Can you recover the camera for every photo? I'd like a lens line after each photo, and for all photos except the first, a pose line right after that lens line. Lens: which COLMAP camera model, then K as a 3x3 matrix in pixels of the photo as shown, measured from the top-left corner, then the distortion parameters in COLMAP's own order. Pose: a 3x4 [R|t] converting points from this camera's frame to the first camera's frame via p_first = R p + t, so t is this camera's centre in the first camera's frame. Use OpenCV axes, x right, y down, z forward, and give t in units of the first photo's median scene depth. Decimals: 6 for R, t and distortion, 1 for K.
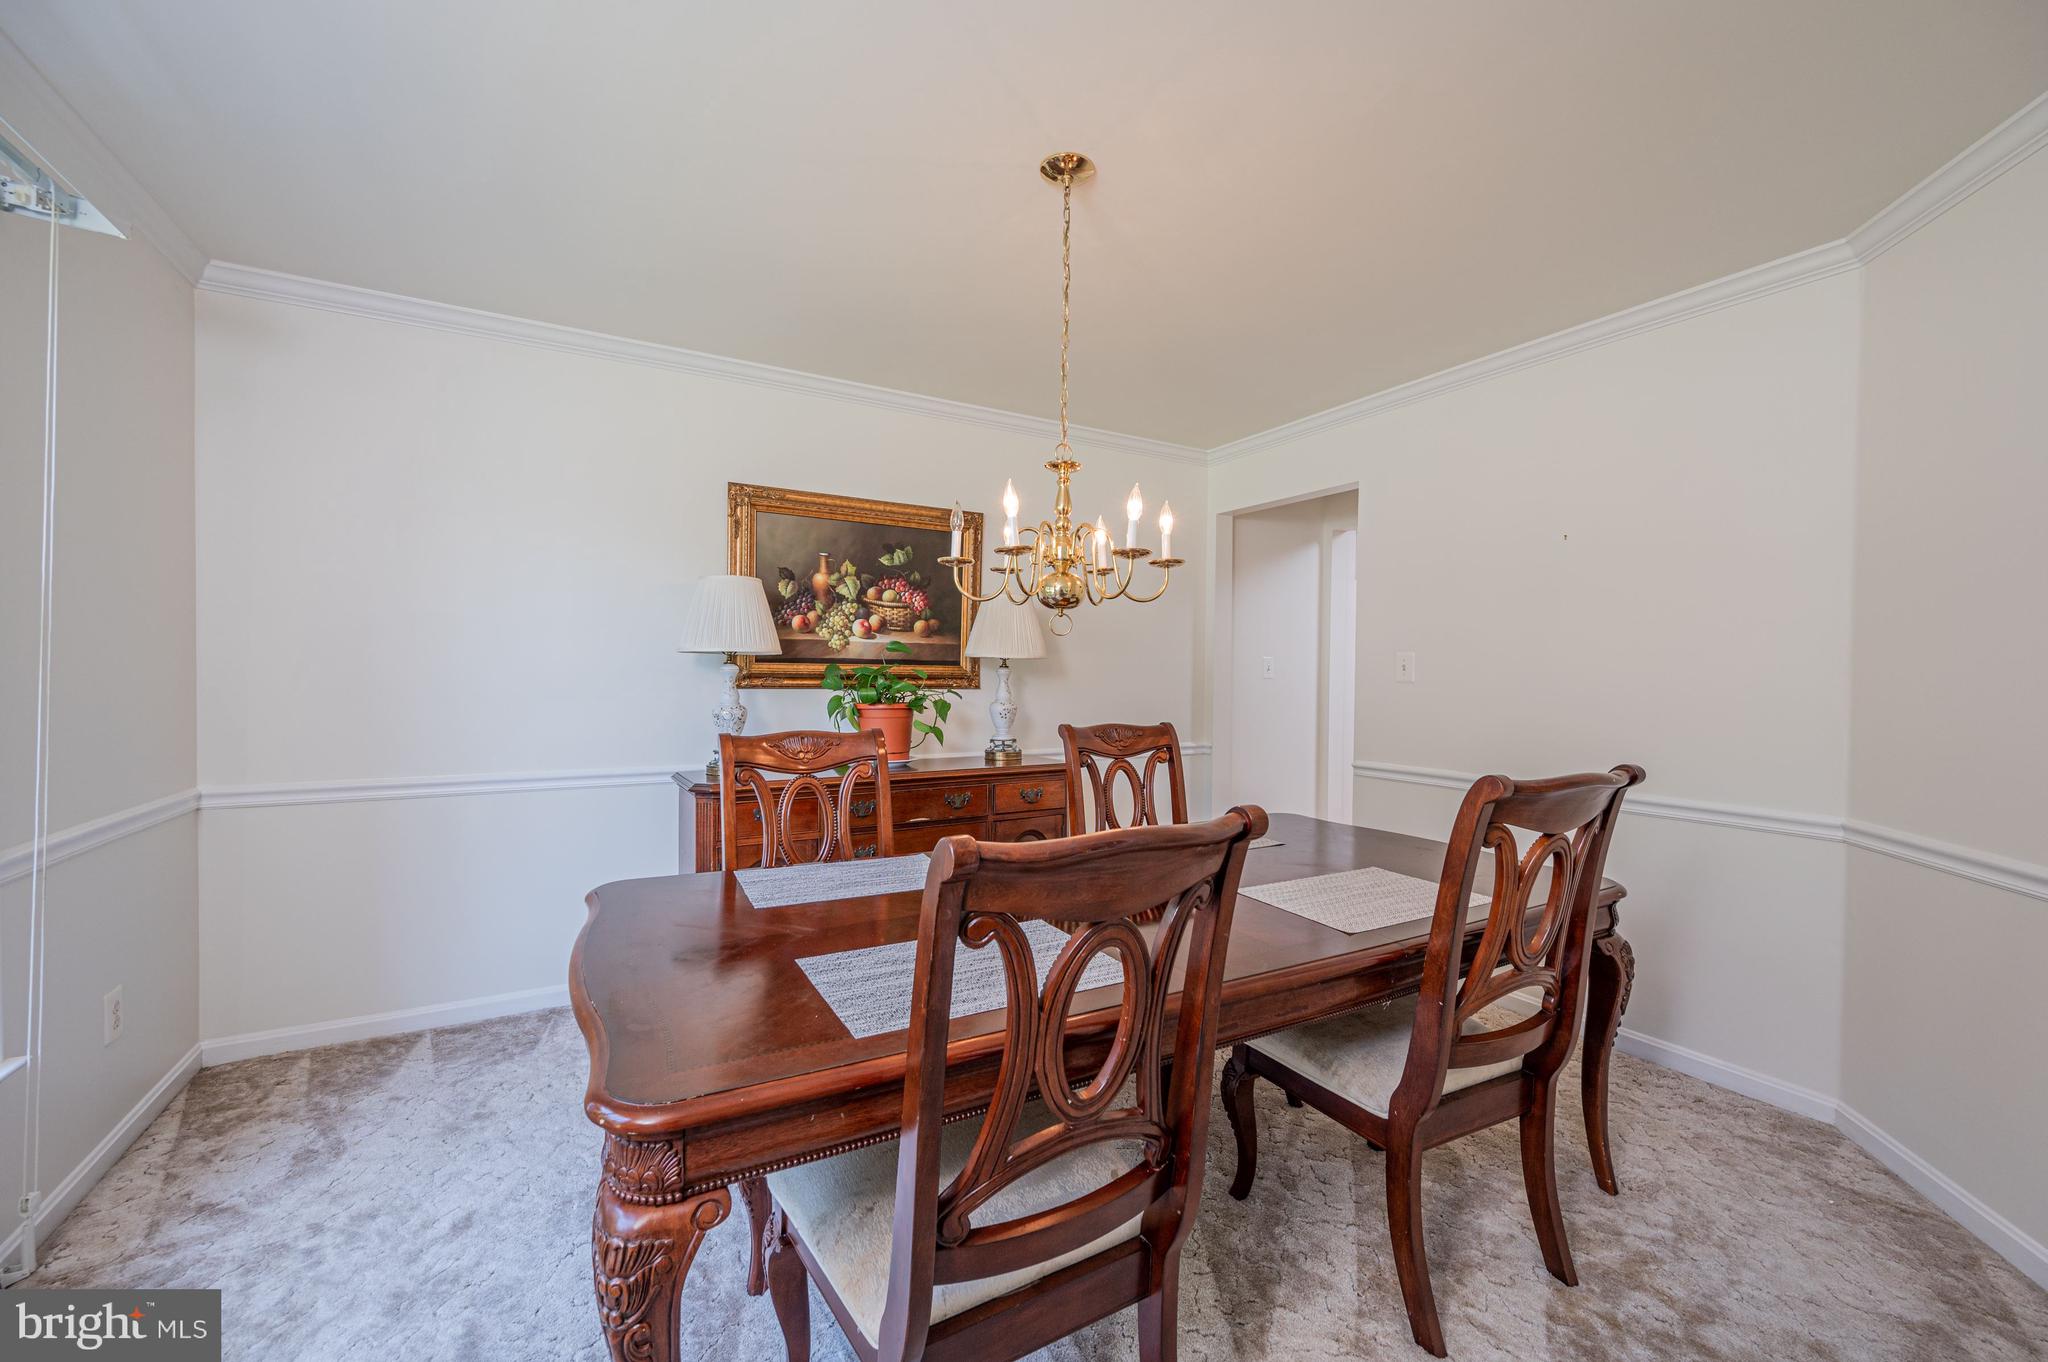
lens RADIAL K [[818.2, 0, 1022.3], [0, 818.2, 672.8], [0, 0, 1]] dist [-0.003927, -0.001284]
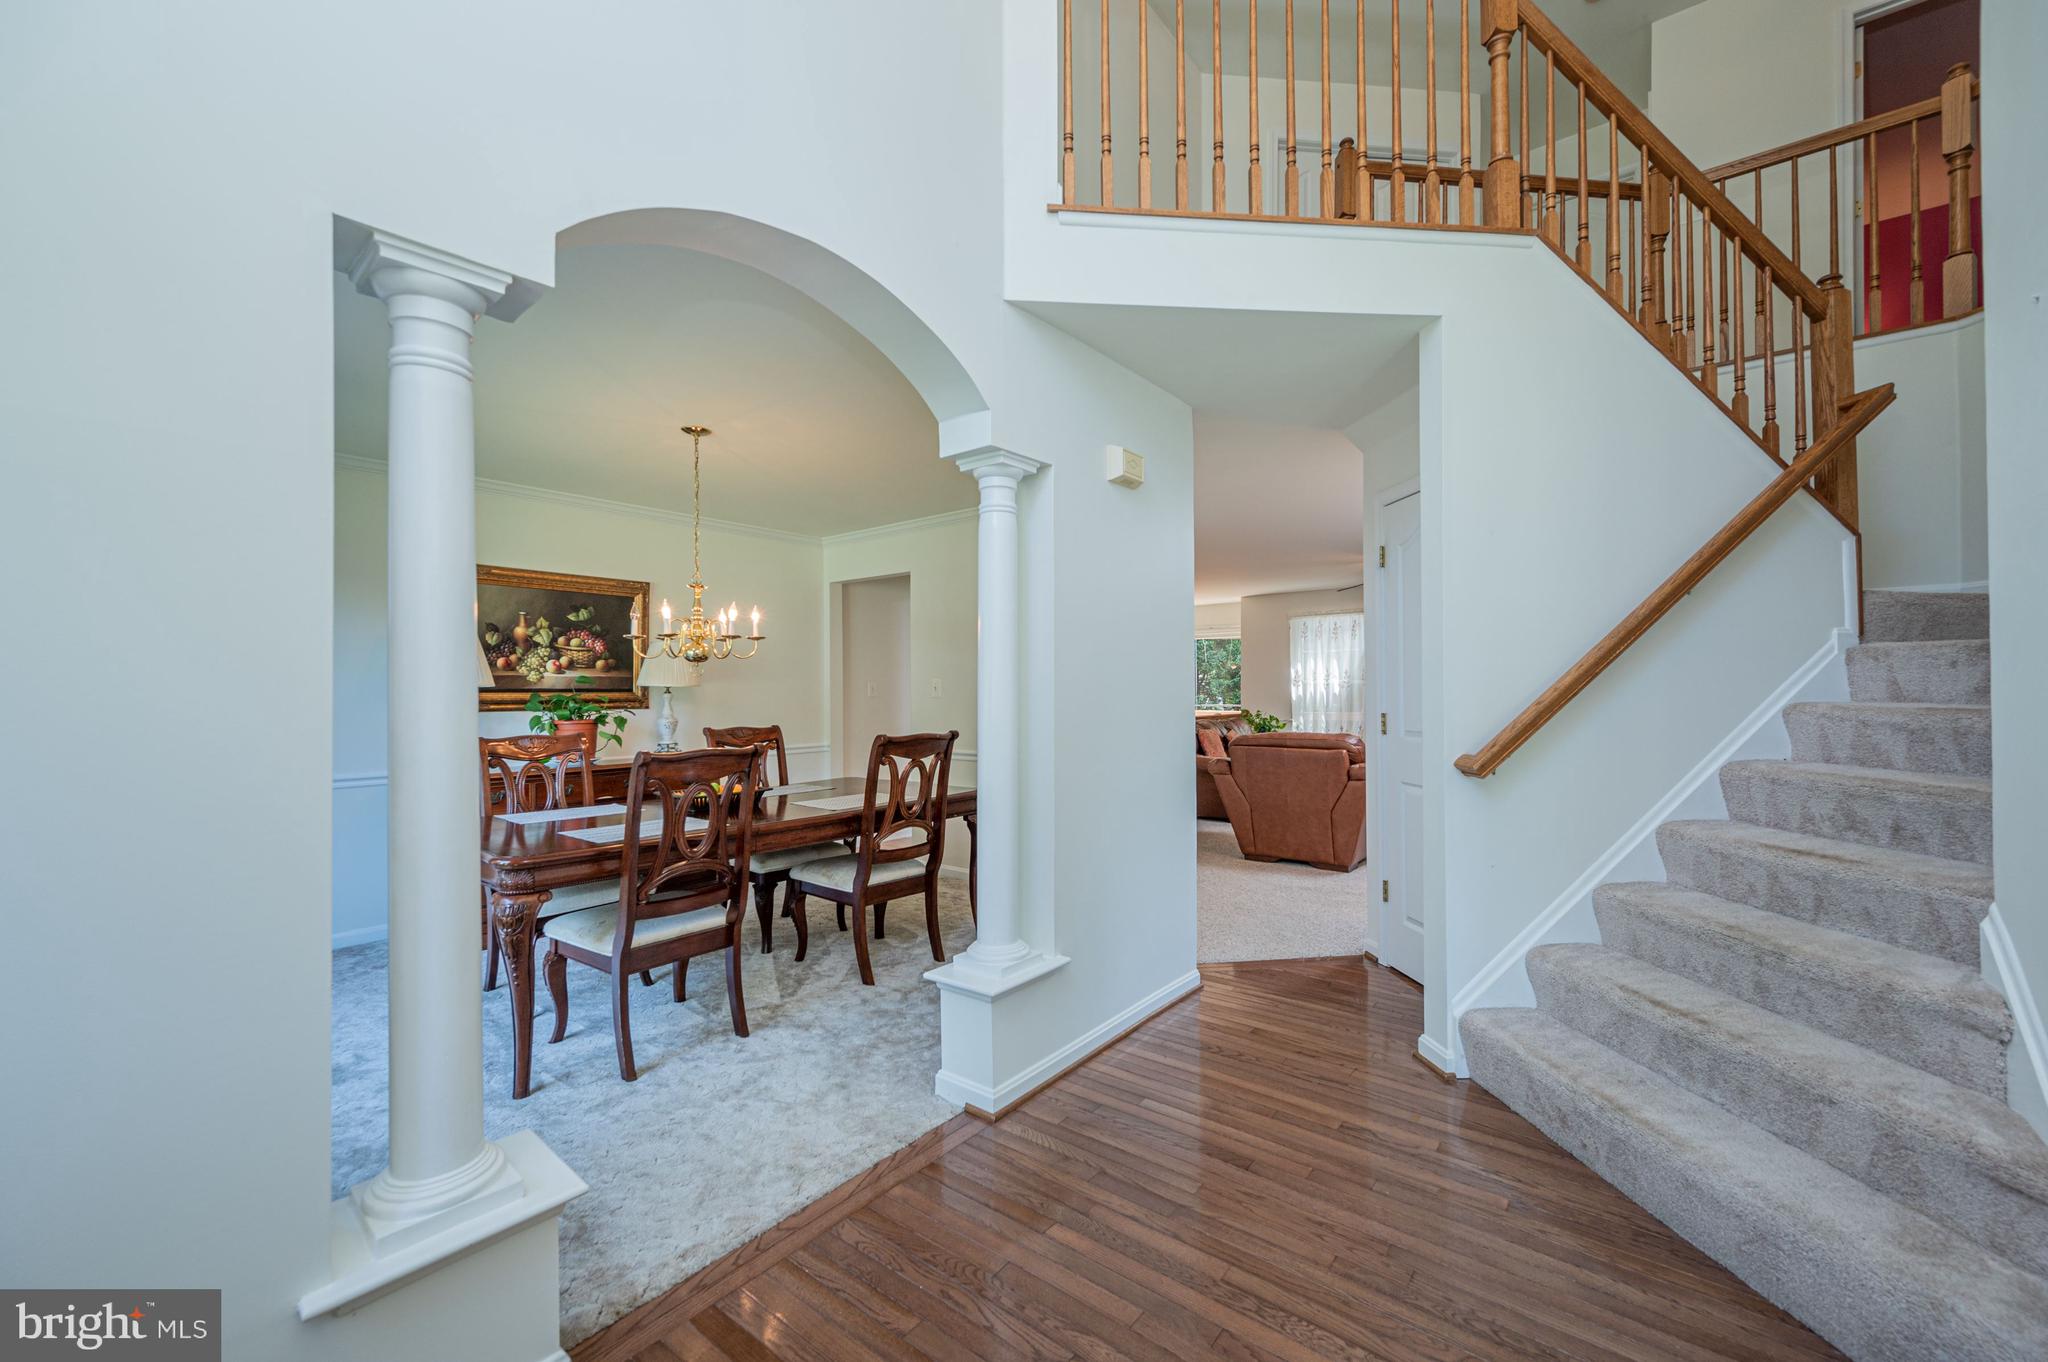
lens RADIAL K [[818.2, 0, 1039.6], [0, 818.2, 687.3], [0, 0, 1]] dist [-0.003927, -0.001284]
pose [[0.922704, -0.013944, 0.385256, 0.029081], [0.016881, 0.999848, -0.004243, 0.000383], [-0.385139, 0.010419, 0.922800, -0.607920]]
